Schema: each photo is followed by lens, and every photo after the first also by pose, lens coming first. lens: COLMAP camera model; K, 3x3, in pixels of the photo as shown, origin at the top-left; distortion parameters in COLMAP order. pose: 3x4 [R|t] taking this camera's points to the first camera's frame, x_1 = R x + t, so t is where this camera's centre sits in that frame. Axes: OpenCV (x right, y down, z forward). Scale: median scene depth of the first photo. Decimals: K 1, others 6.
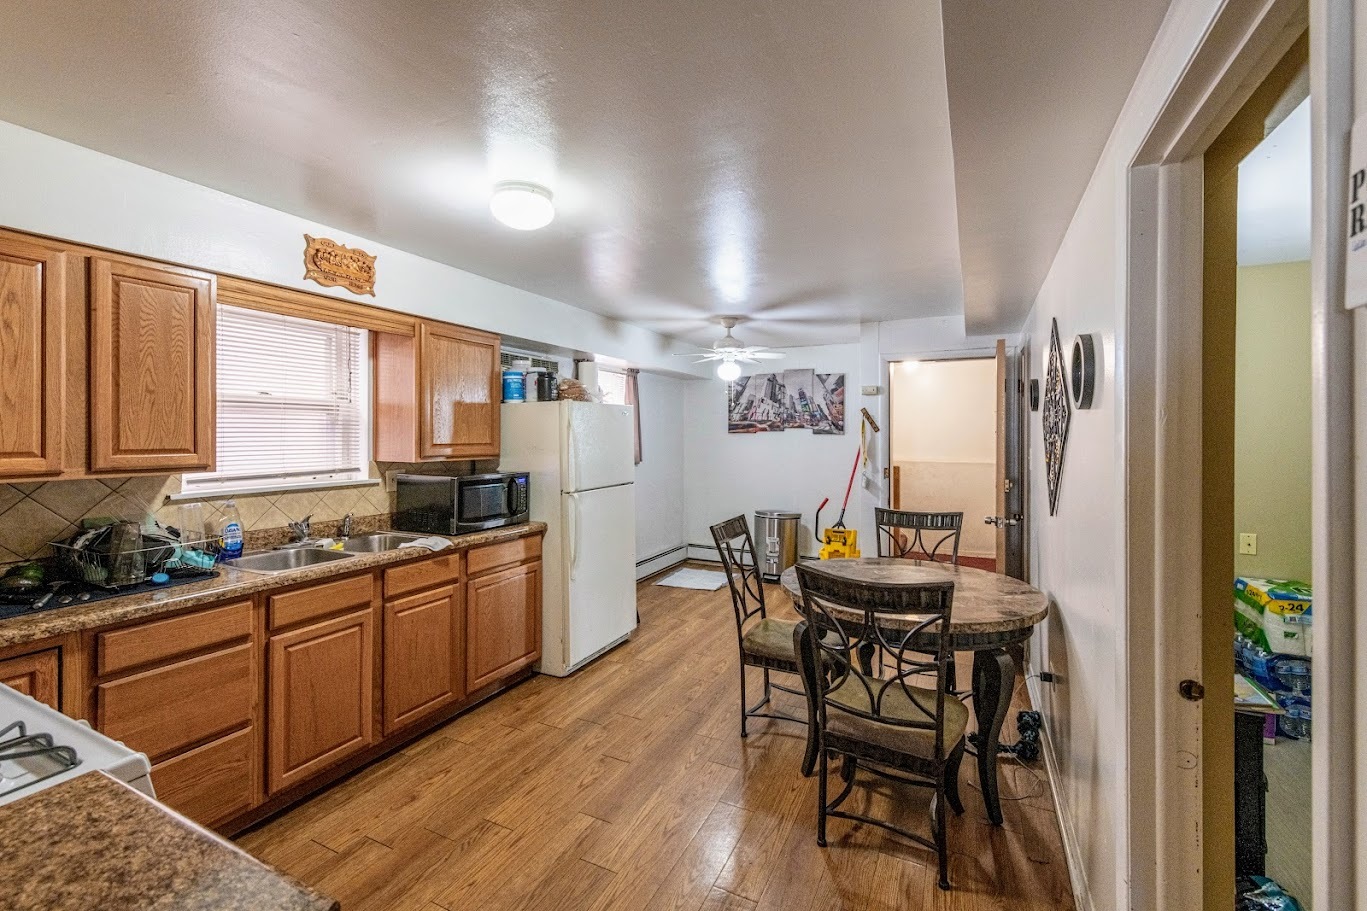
lens RADIAL K [[574.1, 0, 683.8], [0, 574.1, 441.3], [0, 0, 1]] dist [0.000637, -0.000058]
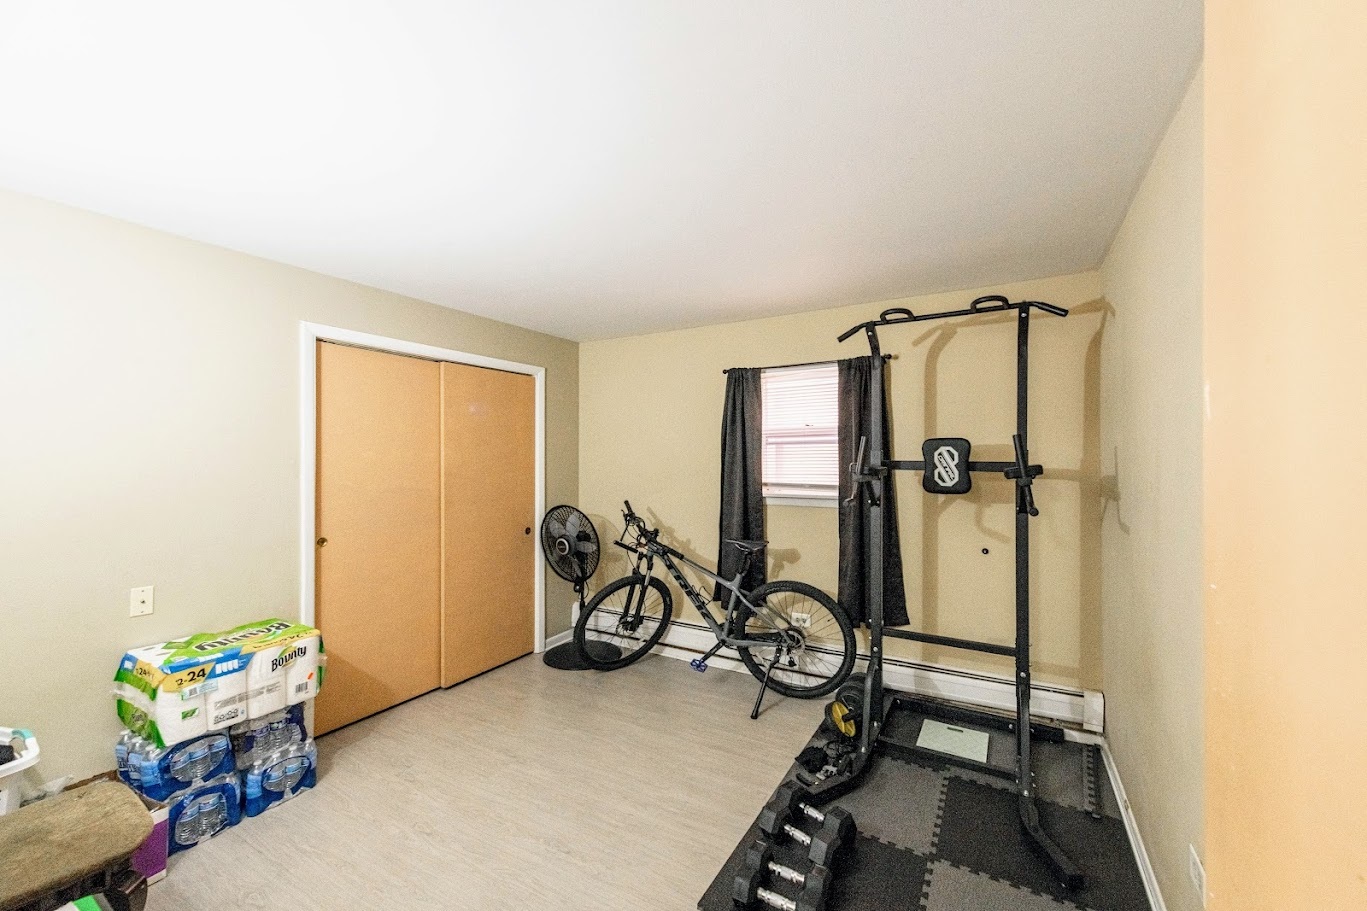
lens RADIAL K [[548.8, 0, 685.8], [0, 548.8, 456.3], [0, 0, 1]] dist [0.003125, 0.000310]
pose [[0.064282, 0.004667, 0.997921, 0.351435], [-0.000535, 0.999989, -0.004642, -0.005430], [-0.997932, -0.000235, 0.064284, 0.281793]]
